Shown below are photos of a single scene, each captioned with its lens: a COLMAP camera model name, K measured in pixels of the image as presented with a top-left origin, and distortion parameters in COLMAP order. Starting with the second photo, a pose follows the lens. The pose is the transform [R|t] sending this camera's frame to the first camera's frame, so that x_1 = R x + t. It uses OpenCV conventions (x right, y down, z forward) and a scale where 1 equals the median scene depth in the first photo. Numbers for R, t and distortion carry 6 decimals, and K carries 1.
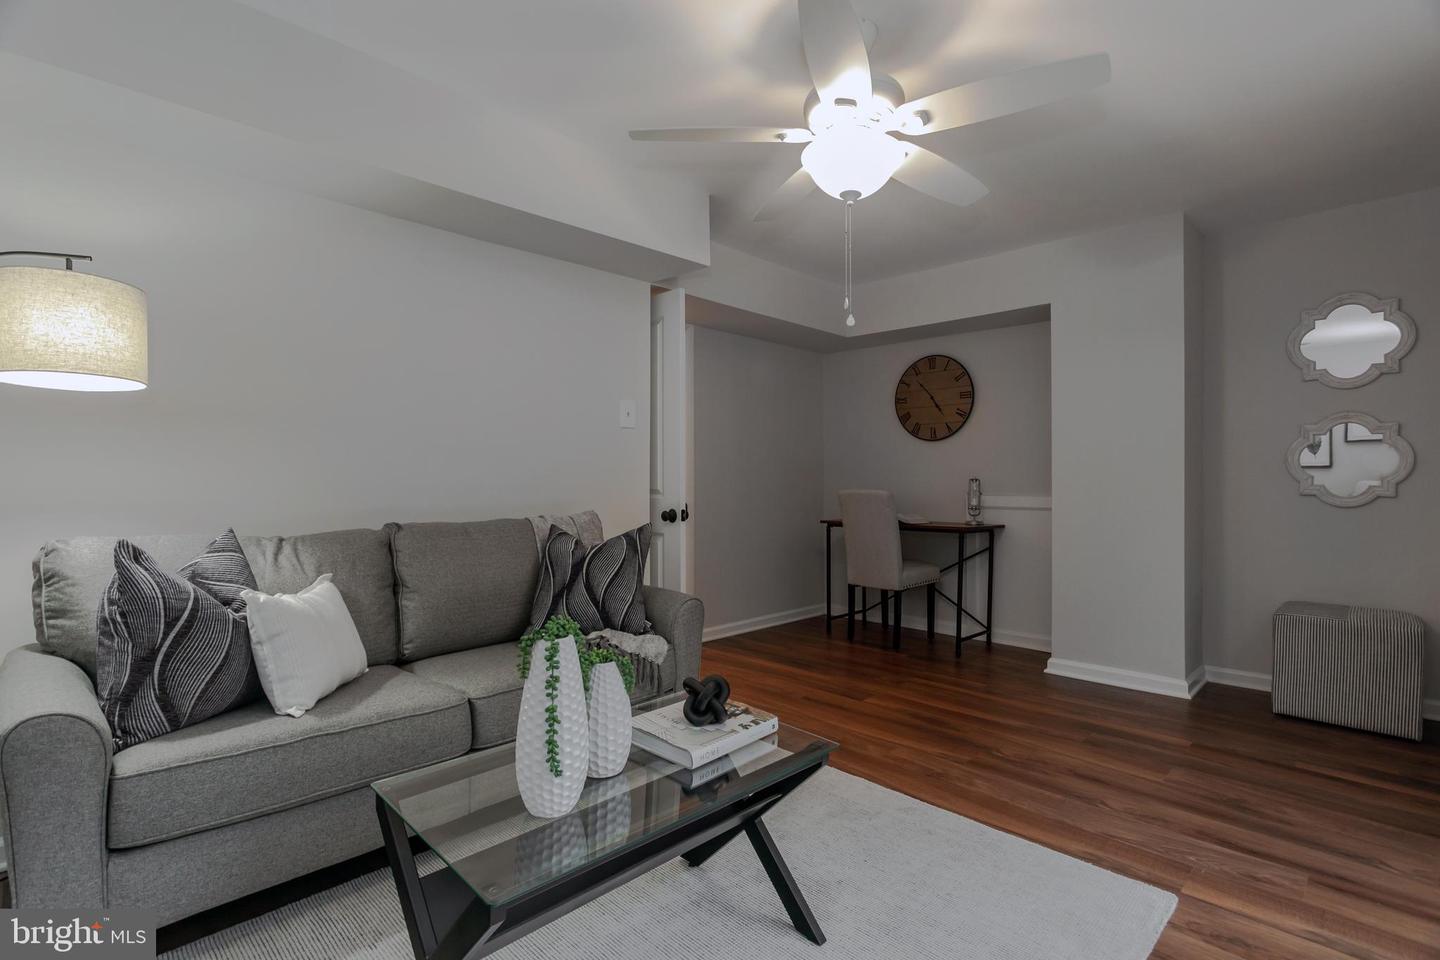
lens RADIAL K [[681.5, 0, 720.0], [0, 681.5, 480.0], [0, 0, 1]] dist [0.000020, -0.000107]
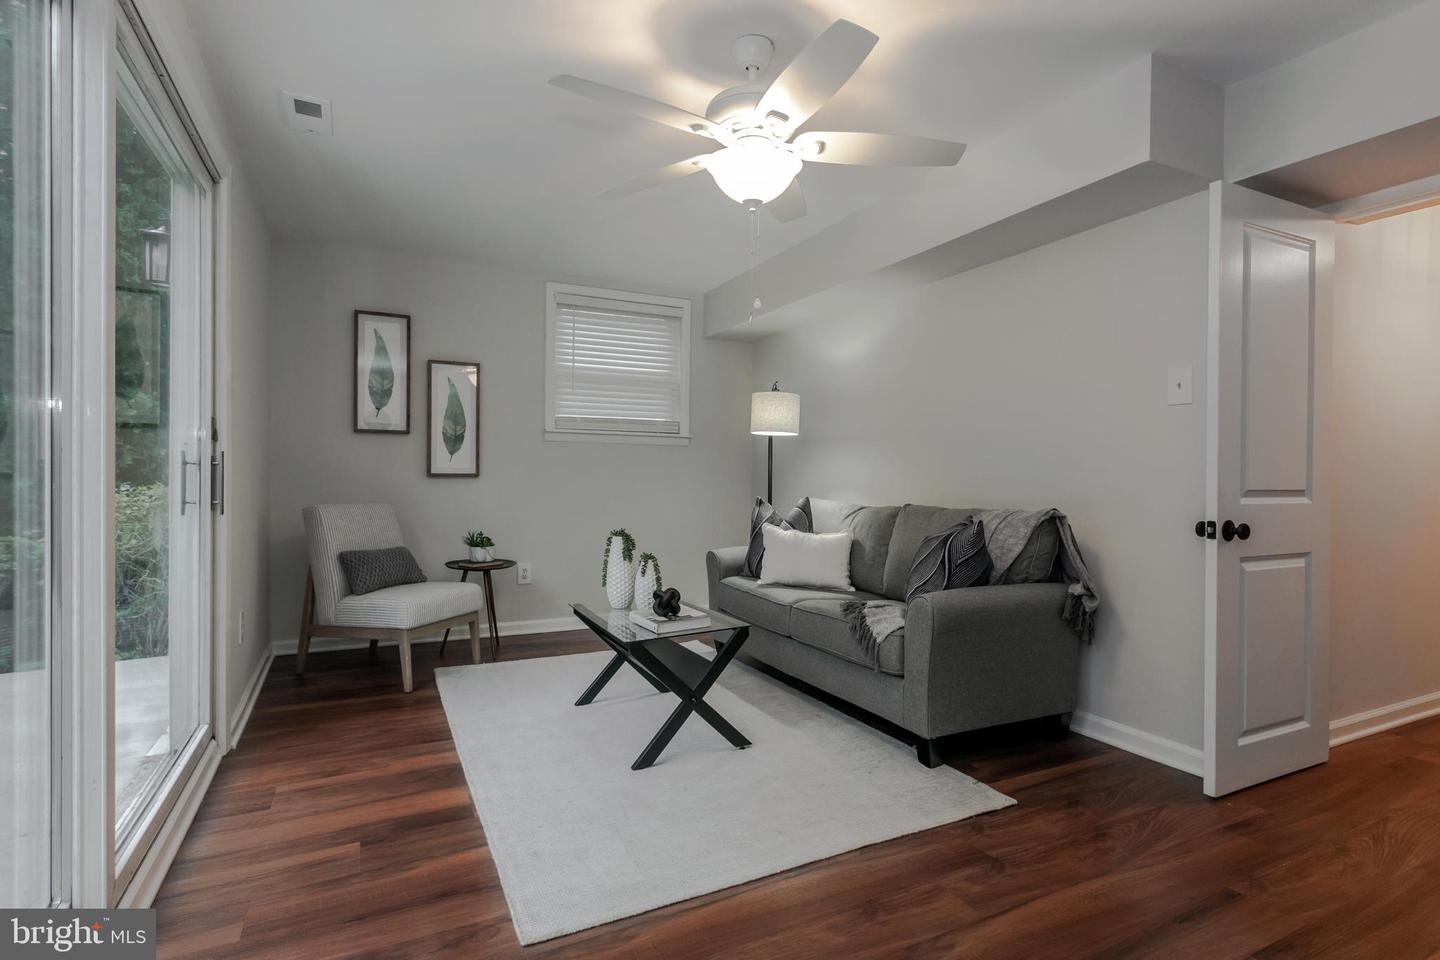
lens RADIAL K [[715.0, 0, 720.0], [0, 715.0, 480.0], [0, 0, 1]] dist [0.001259, 0.000192]
pose [[-0.317784, -0.000420, -0.948163, 1.030378], [-0.003967, 0.999992, 0.000887, 0.007395], [0.948155, 0.004043, -0.317783, 1.076325]]
